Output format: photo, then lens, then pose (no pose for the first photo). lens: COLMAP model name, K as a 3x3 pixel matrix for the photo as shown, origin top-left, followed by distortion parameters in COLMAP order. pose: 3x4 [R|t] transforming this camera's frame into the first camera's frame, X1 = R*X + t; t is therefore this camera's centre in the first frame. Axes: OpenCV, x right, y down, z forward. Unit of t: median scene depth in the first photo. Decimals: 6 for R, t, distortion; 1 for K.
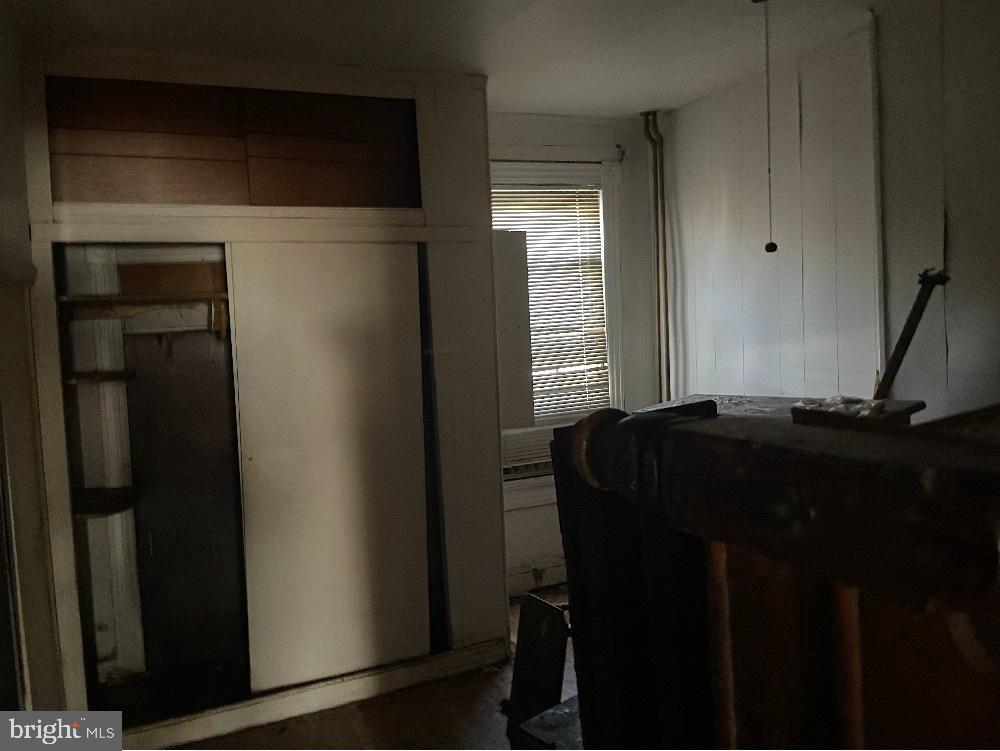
lens RADIAL K [[748.0, 0, 503.2], [0, 748.0, 374.0], [0, 0, 1]] dist [0.016729, 0.003673]
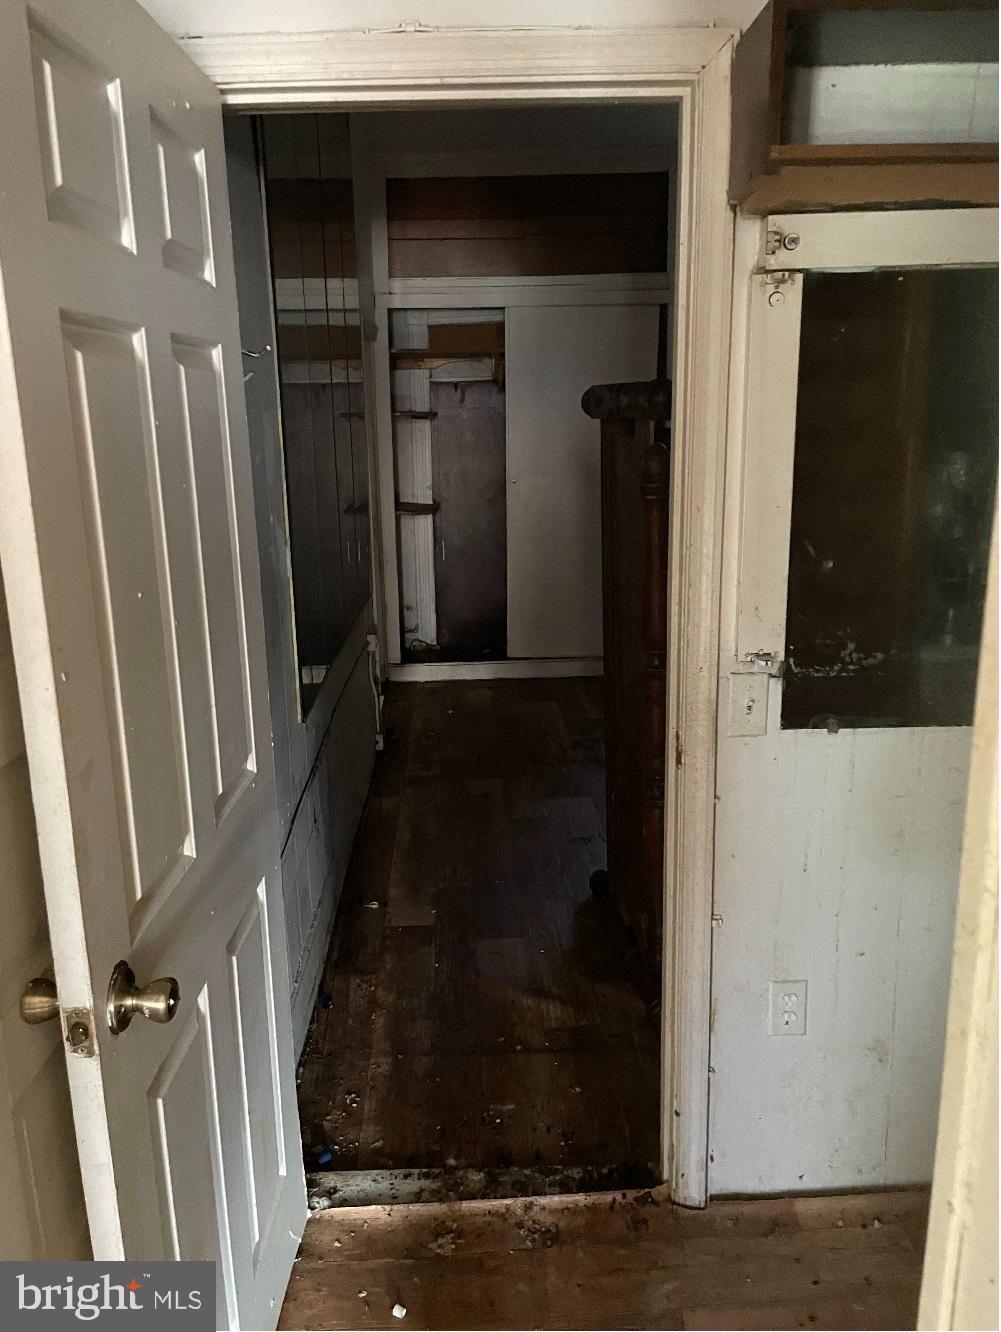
lens RADIAL K [[996.4, 0, 498.8], [0, 996.4, 669.5], [0, 0, 1]] dist [0.016729, 0.003673]
pose [[0.910696, 0.123275, -0.394255, 0.367311], [-0.055049, 0.982137, 0.179933, 0.125209], [0.409394, -0.142161, 0.901214, -0.620144]]
